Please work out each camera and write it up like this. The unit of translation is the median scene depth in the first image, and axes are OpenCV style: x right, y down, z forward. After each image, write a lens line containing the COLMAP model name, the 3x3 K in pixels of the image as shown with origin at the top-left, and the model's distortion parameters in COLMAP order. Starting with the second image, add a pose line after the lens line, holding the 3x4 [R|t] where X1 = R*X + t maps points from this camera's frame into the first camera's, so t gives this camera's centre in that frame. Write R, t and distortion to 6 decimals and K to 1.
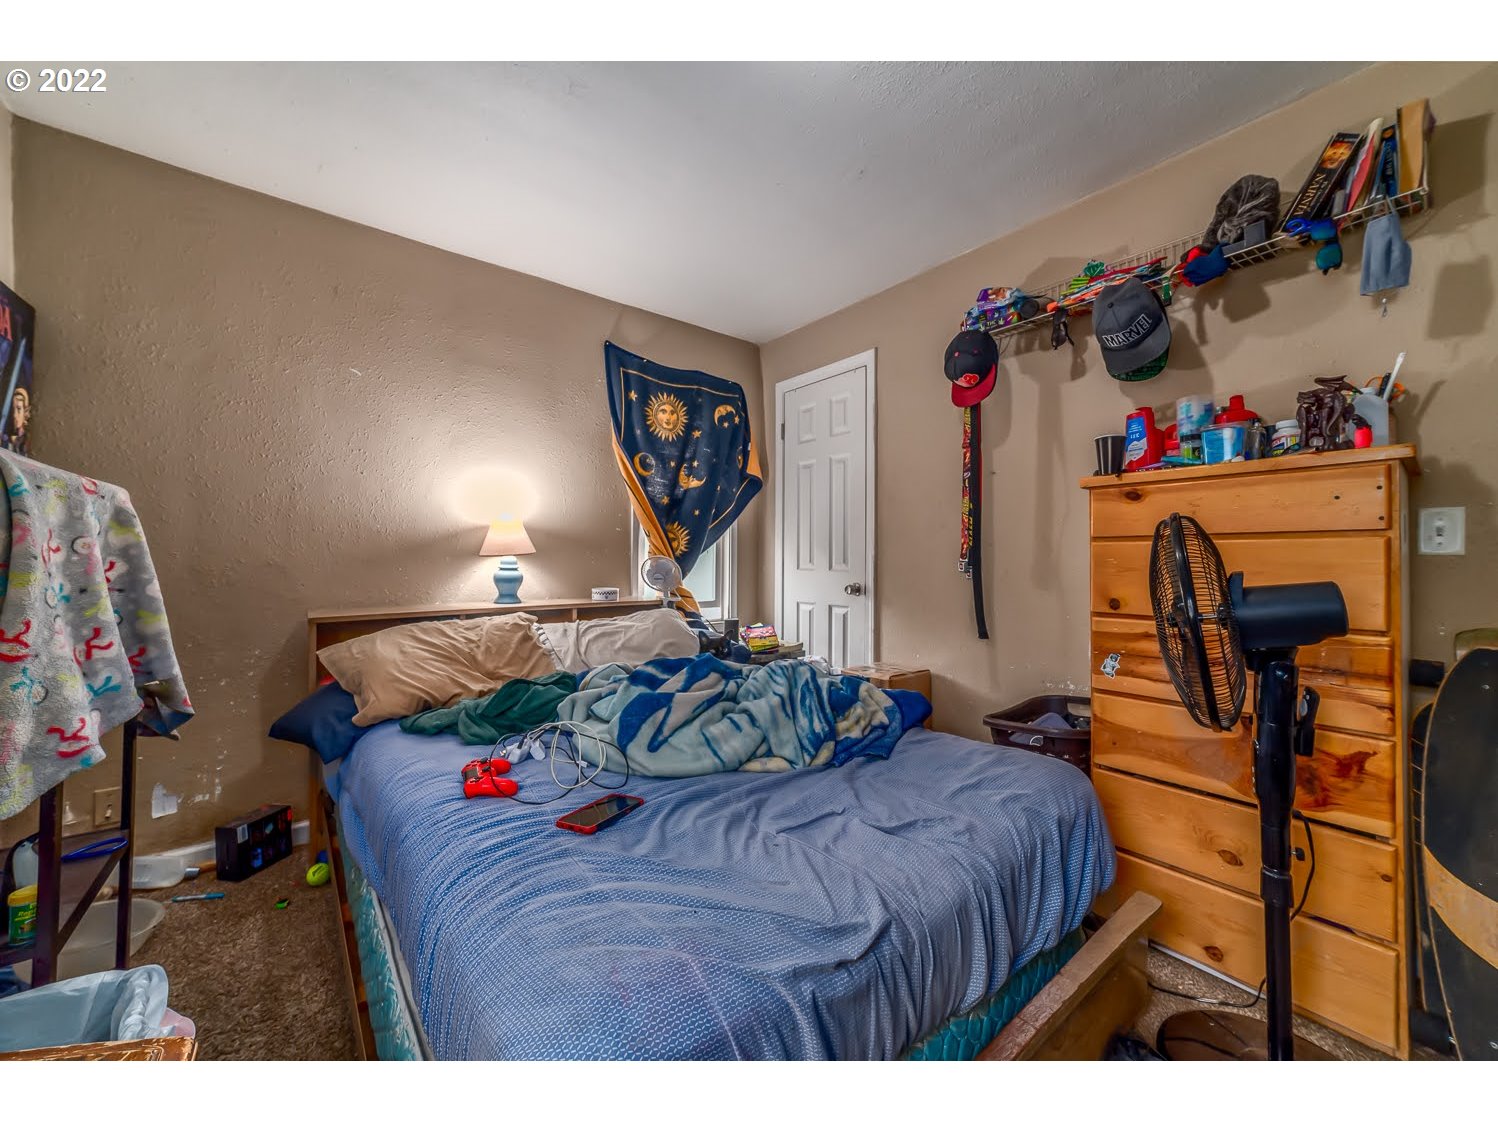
lens RADIAL K [[572.3, 0, 743.7], [0, 572.3, 554.3], [0, 0, 1]] dist [-0.021977, 0.009751]
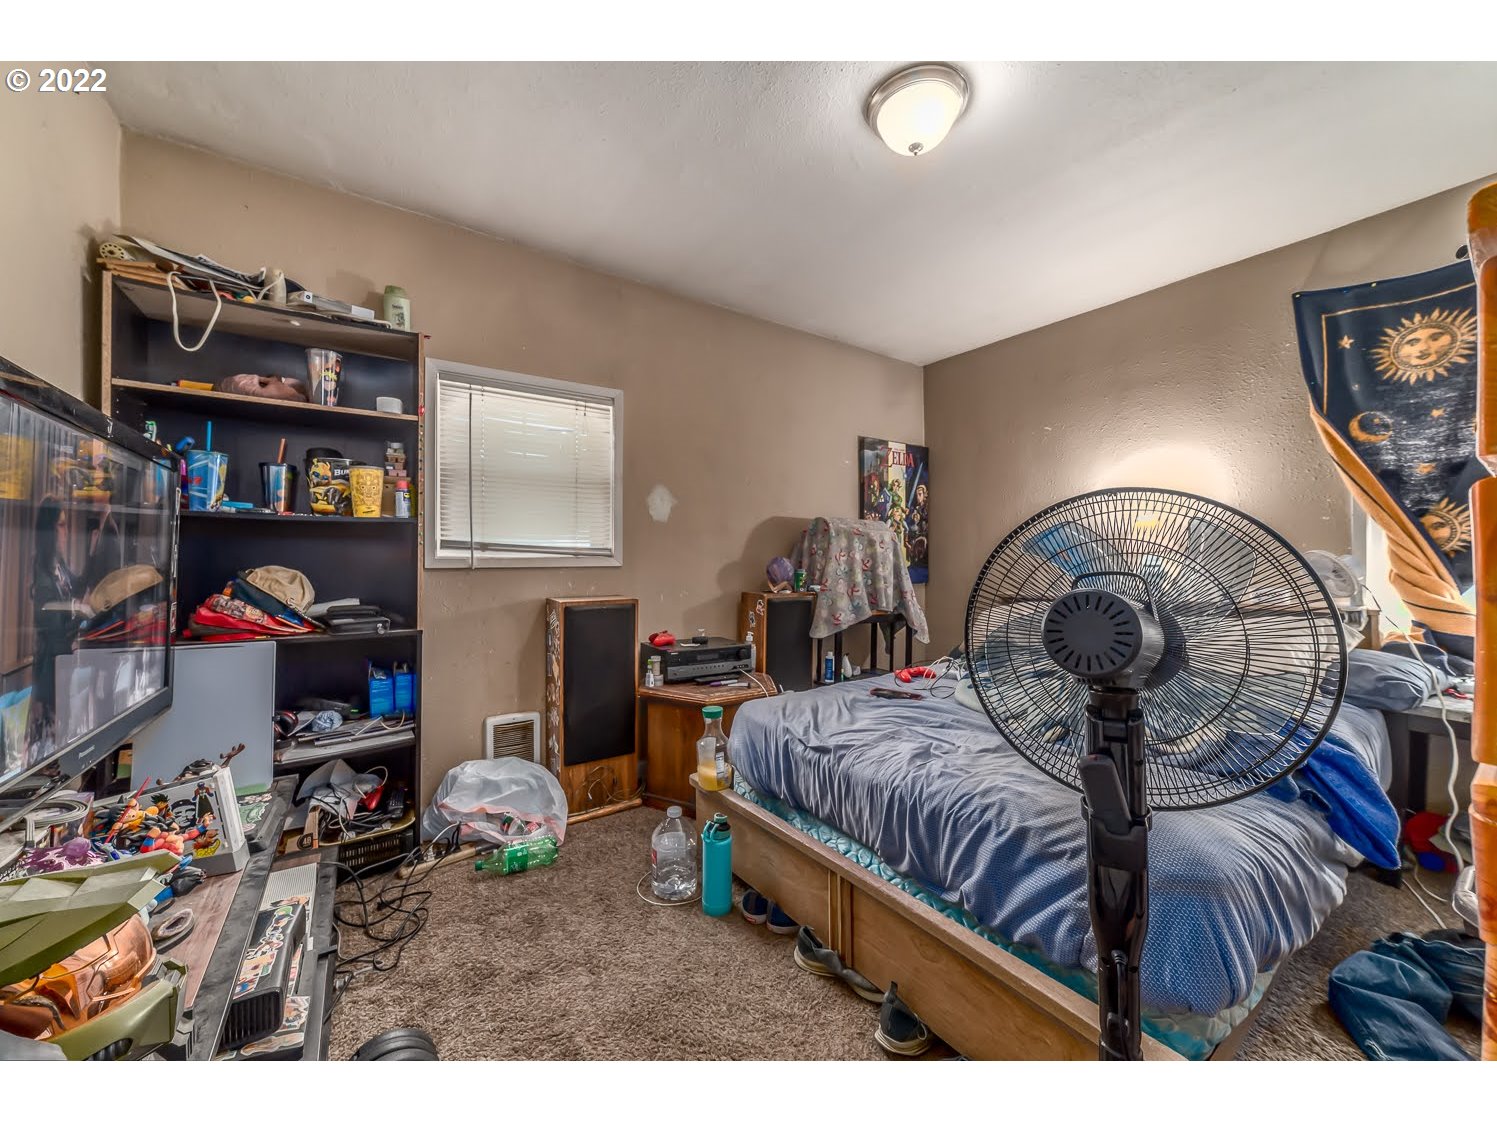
lens RADIAL K [[571.9, 0, 743.2], [0, 571.9, 553.8], [0, 0, 1]] dist [-0.021977, 0.009751]
pose [[-0.066463, -0.009641, -0.997742, 0.615249], [0.015239, 0.999827, -0.010677, 0.001939], [0.997673, -0.015914, -0.066305, 0.237158]]
